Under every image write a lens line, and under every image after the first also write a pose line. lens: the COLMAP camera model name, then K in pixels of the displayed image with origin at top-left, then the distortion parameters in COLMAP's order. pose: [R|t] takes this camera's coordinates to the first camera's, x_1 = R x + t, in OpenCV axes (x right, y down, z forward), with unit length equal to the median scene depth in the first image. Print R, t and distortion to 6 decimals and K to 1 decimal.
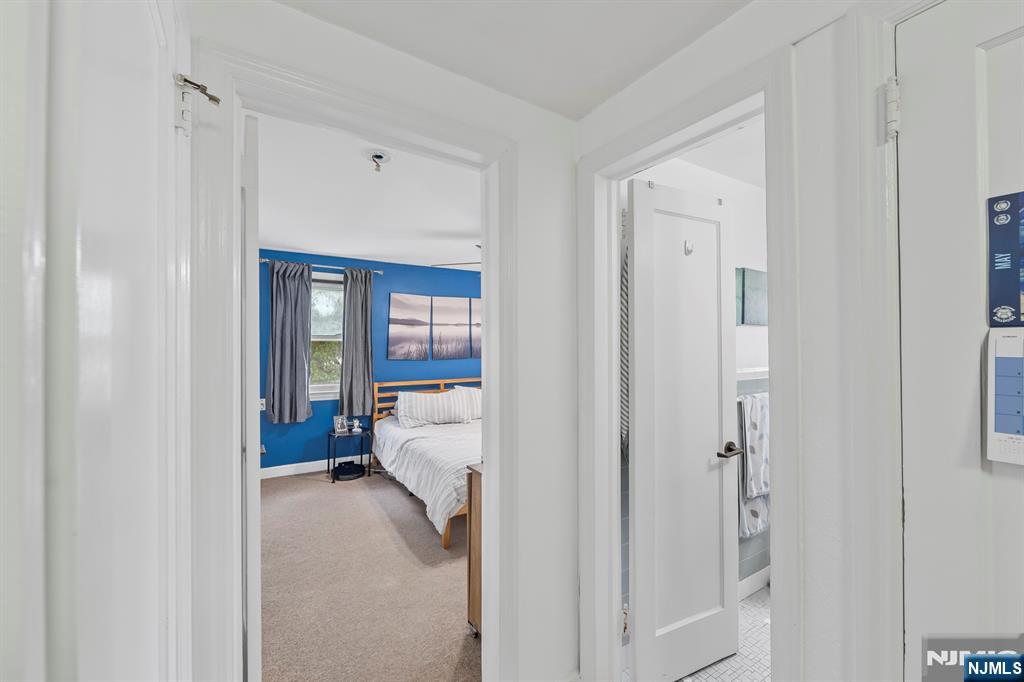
lens RADIAL K [[411.0, 0, 517.3], [0, 411.0, 338.3], [0, 0, 1]] dist [0.000760, -0.001401]
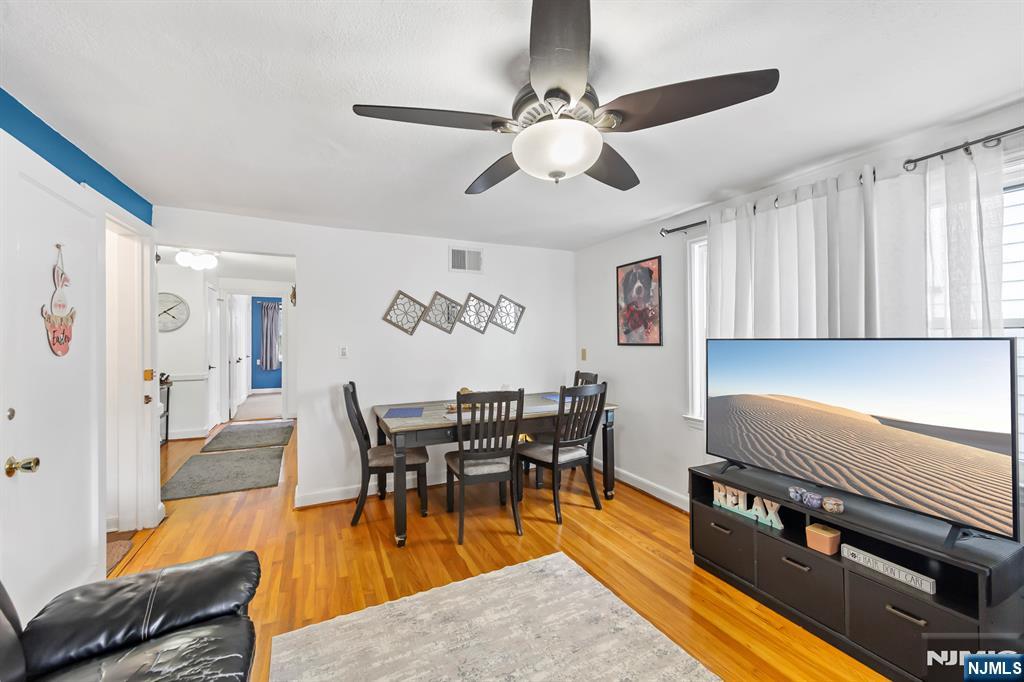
lens RADIAL K [[411.0, 0, 514.0], [0, 411.0, 332.2], [0, 0, 1]] dist [0.000760, -0.001401]
pose [[0.995471, -0.005707, -0.094893, 0.960780], [0.004829, 0.999943, -0.009477, 0.015830], [0.094942, 0.008975, 0.995442, -1.097585]]
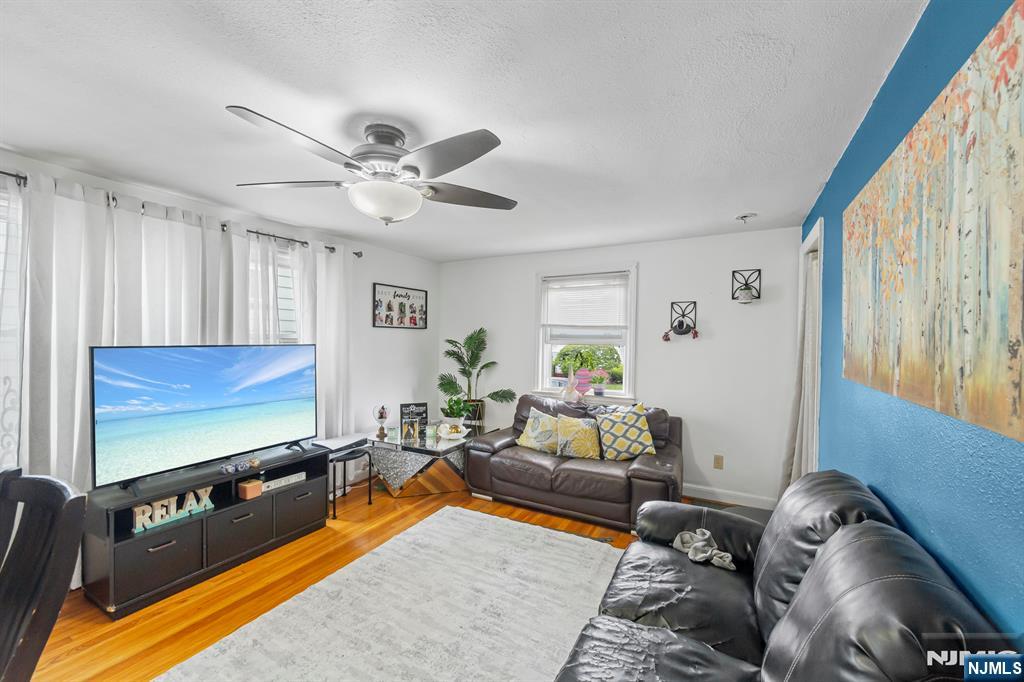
lens RADIAL K [[411.0, 0, 518.7], [0, 411.0, 344.5], [0, 0, 1]] dist [0.000760, -0.001401]
pose [[-0.510828, -0.011804, 0.859602, 0.533782], [-0.010721, 0.999915, 0.007360, 0.010455], [-0.859616, -0.005456, -0.510912, -0.670060]]
